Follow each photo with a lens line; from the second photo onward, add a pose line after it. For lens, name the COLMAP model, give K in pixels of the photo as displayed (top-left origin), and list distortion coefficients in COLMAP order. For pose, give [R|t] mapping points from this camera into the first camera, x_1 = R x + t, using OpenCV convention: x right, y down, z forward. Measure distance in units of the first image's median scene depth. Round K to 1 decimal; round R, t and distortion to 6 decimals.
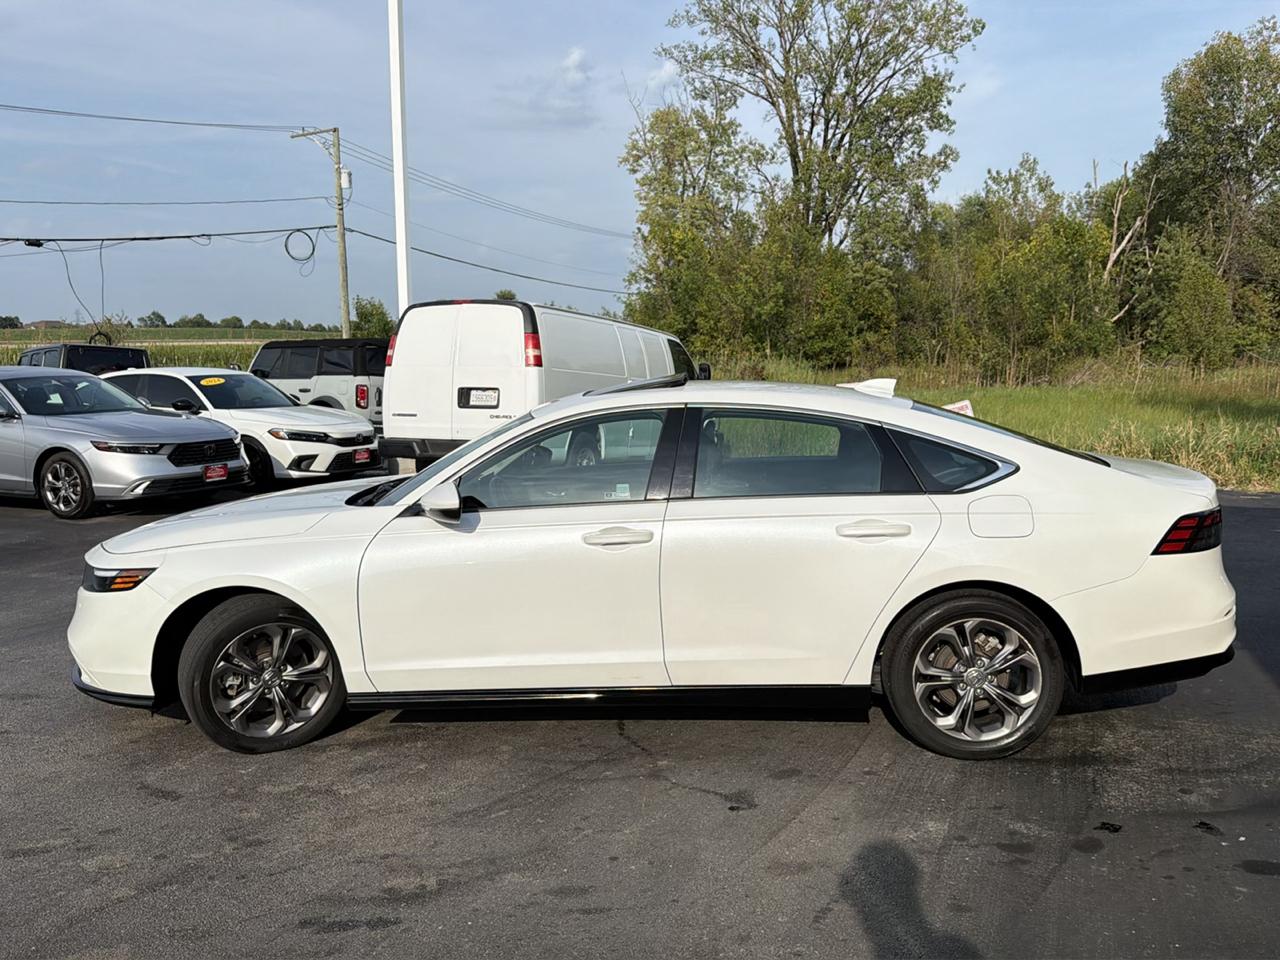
lens RADIAL K [[1136.5, 0, 632.4], [0, 1136.5, 489.1], [0, 0, 1]] dist [0.164871, -0.357531]
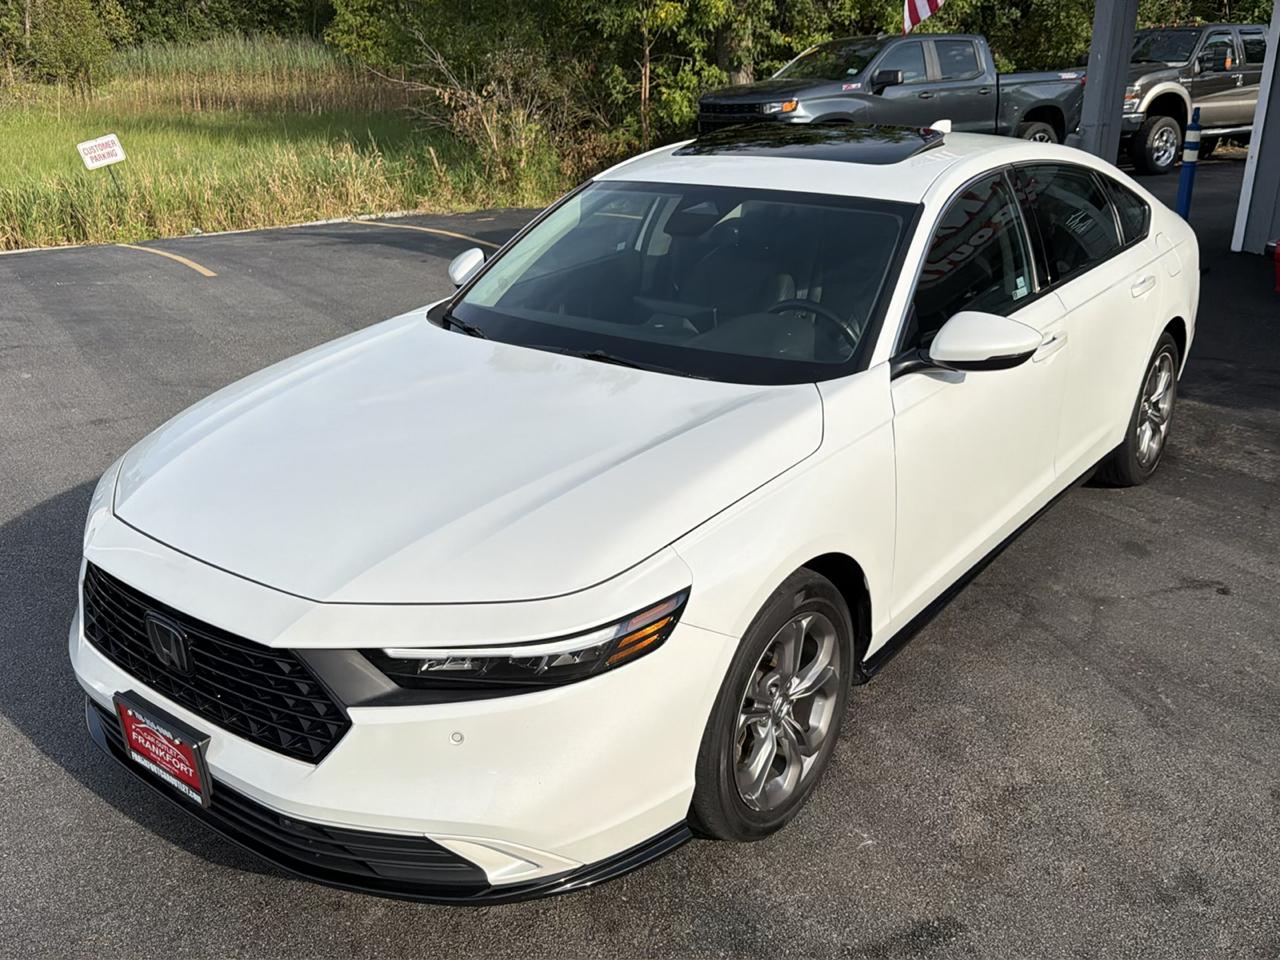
lens RADIAL K [[1133.0, 0, 627.5], [0, 1133.0, 493.7], [0, 0, 1]] dist [0.143137, -0.284321]
pose [[0.565808, -0.294075, 0.770312, -0.269683], [0.099271, 0.951736, 0.290420, -0.039288], [-0.818539, -0.087852, 0.567693, 0.253880]]
